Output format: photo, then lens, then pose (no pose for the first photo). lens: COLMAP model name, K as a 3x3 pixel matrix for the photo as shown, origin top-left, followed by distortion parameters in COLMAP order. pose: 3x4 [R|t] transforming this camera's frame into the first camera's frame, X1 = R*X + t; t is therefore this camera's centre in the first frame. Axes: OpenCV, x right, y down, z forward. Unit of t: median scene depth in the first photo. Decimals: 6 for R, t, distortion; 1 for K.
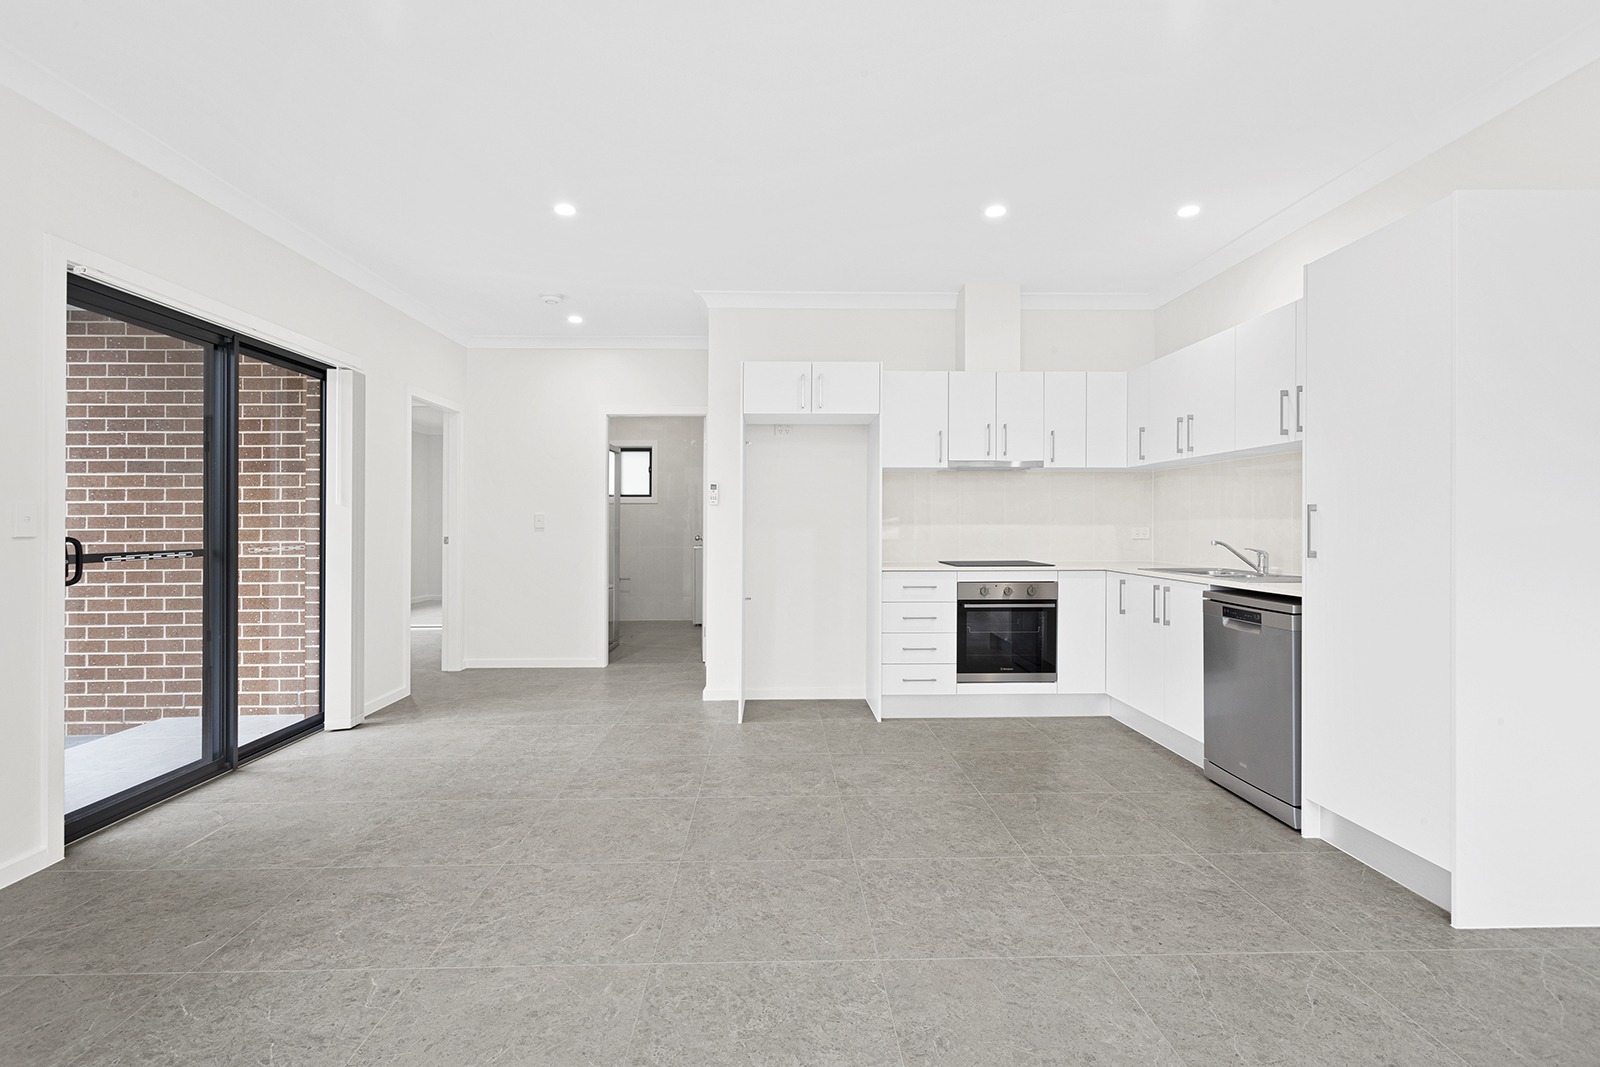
lens RADIAL K [[757.7, 0, 789.2], [0, 757.7, 510.4], [0, 0, 1]] dist [-0.001051, 0.000862]
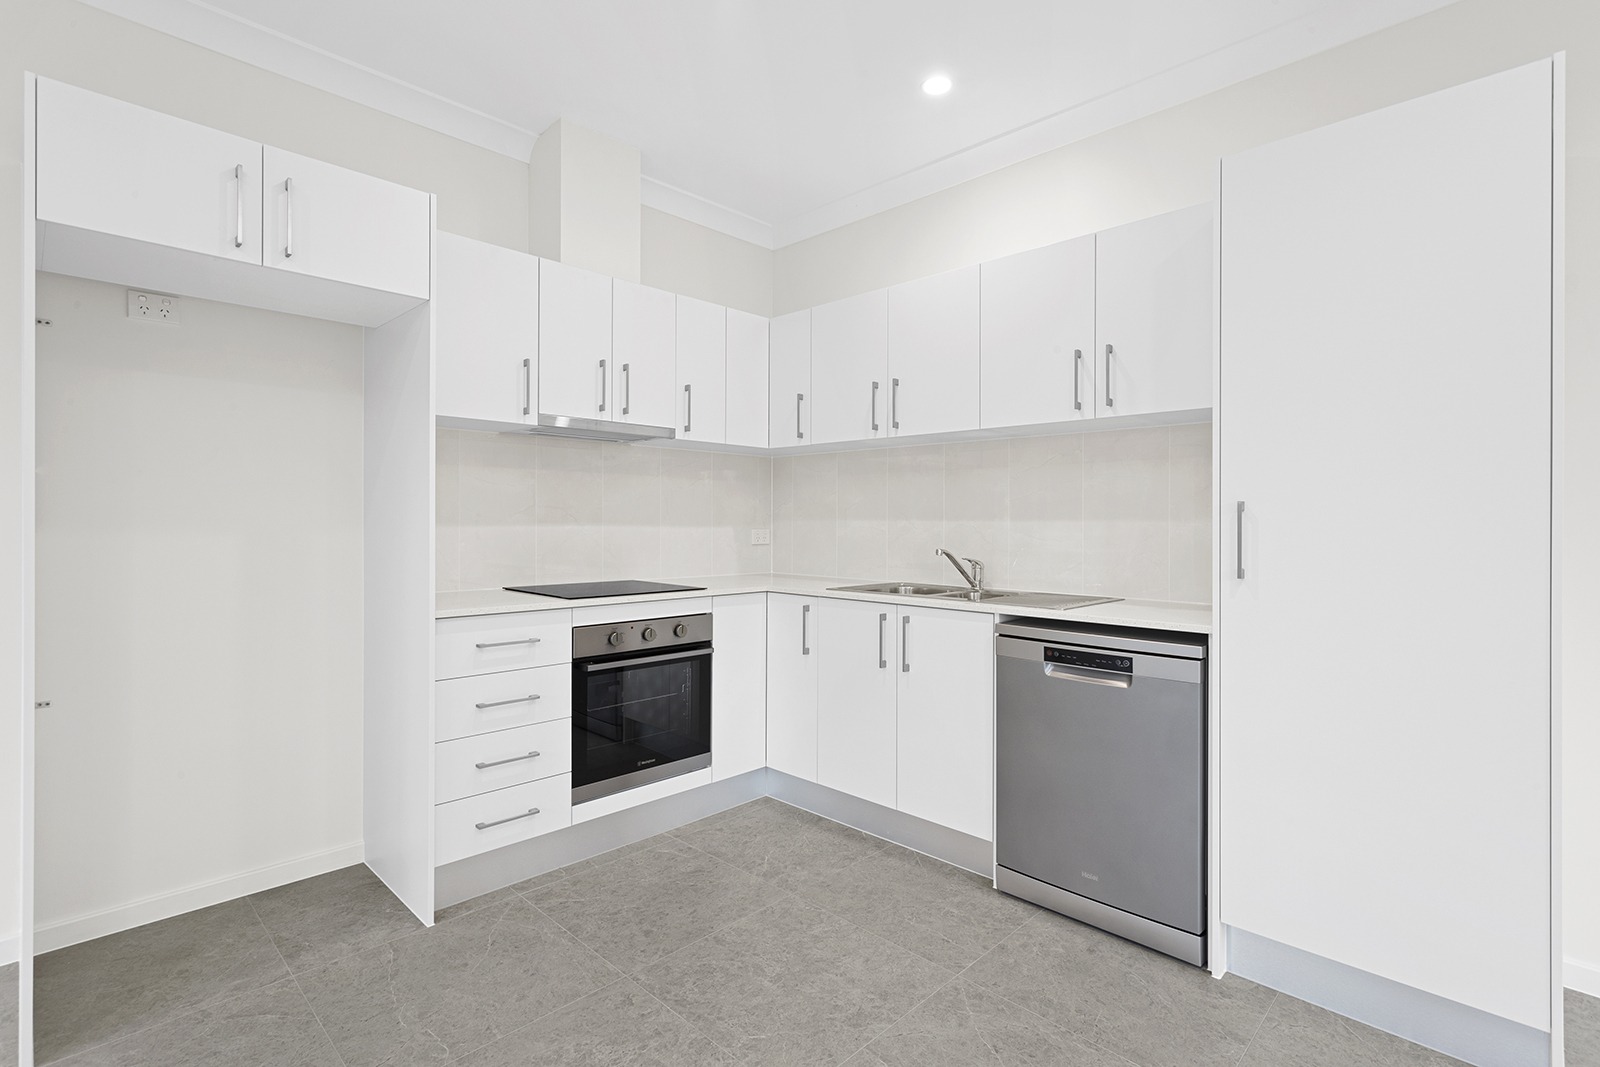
lens RADIAL K [[762.0, 0, 784.3], [0, 762.0, 522.4], [0, 0, 1]] dist [0.001363, -0.000036]
pose [[0.717658, 0.004070, 0.696384, -0.077615], [-0.018422, 0.999744, 0.013141, 0.007171], [-0.696152, -0.022260, 0.717549, 0.613425]]
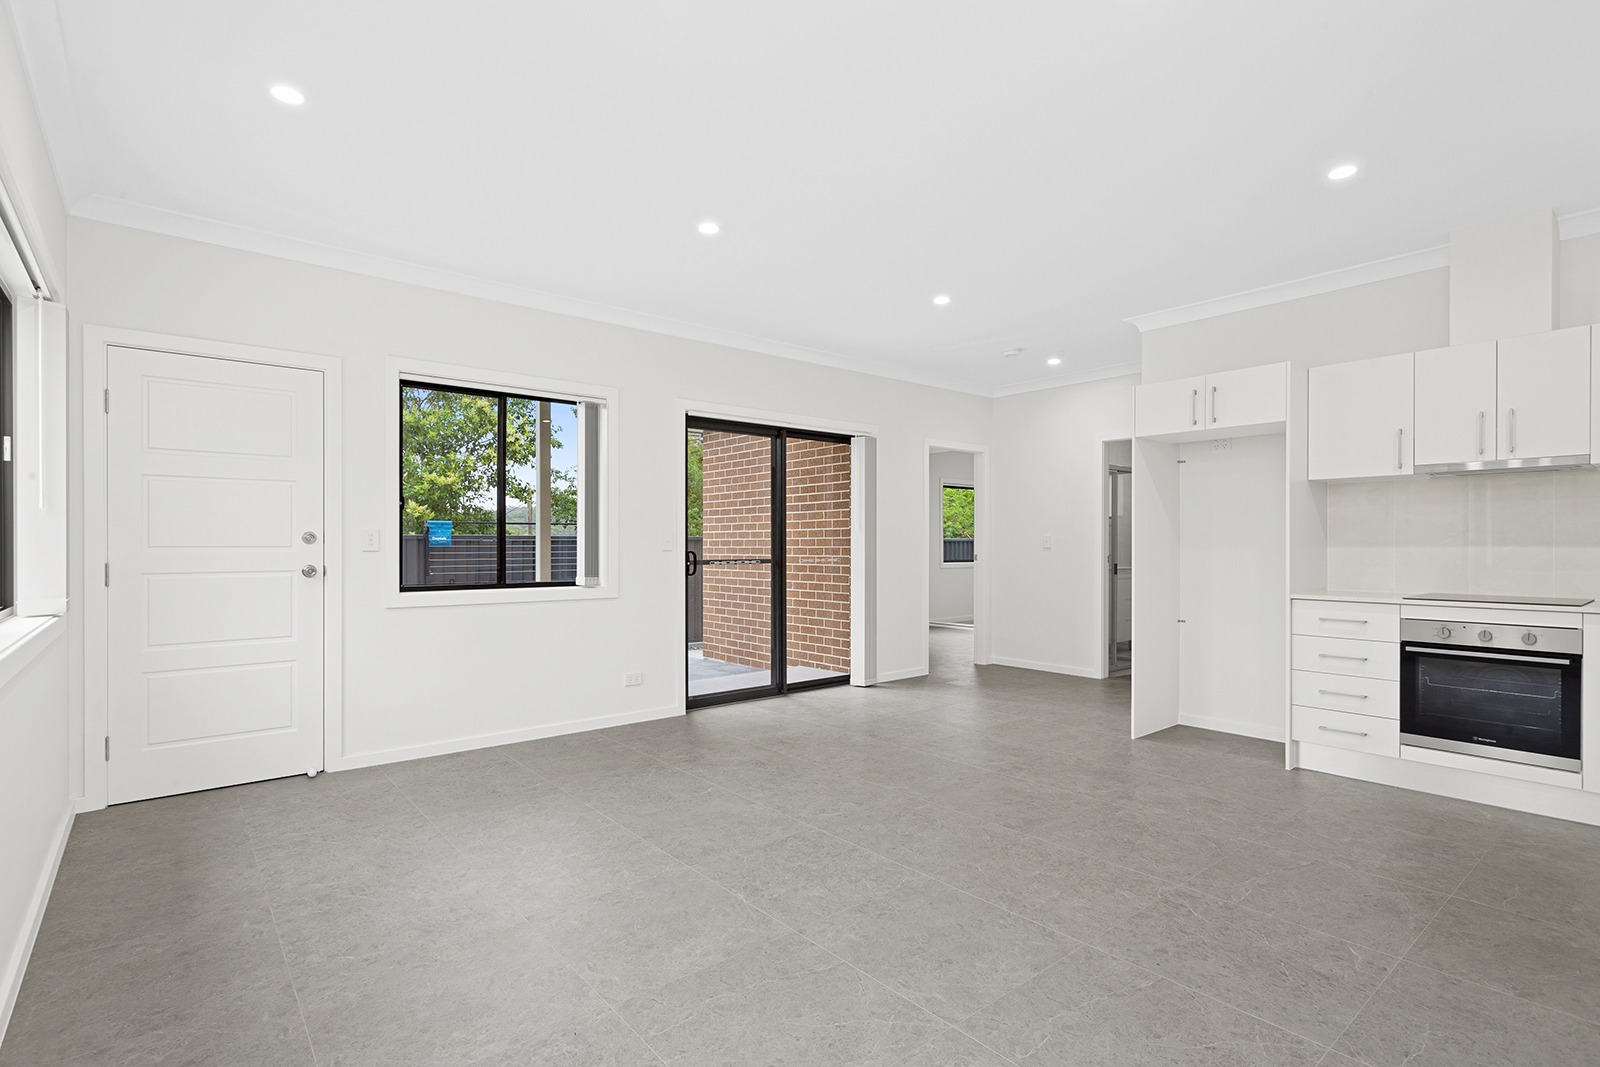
lens RADIAL K [[764.1, 0, 793.0], [0, 764.1, 534.0], [0, 0, 1]] dist [0.000818, 0.000889]
pose [[0.618357, -0.008858, -0.785847, 0.583818], [0.012773, 0.999918, -0.001220, -0.001894], [0.785793, -0.009283, 0.618420, -0.000698]]
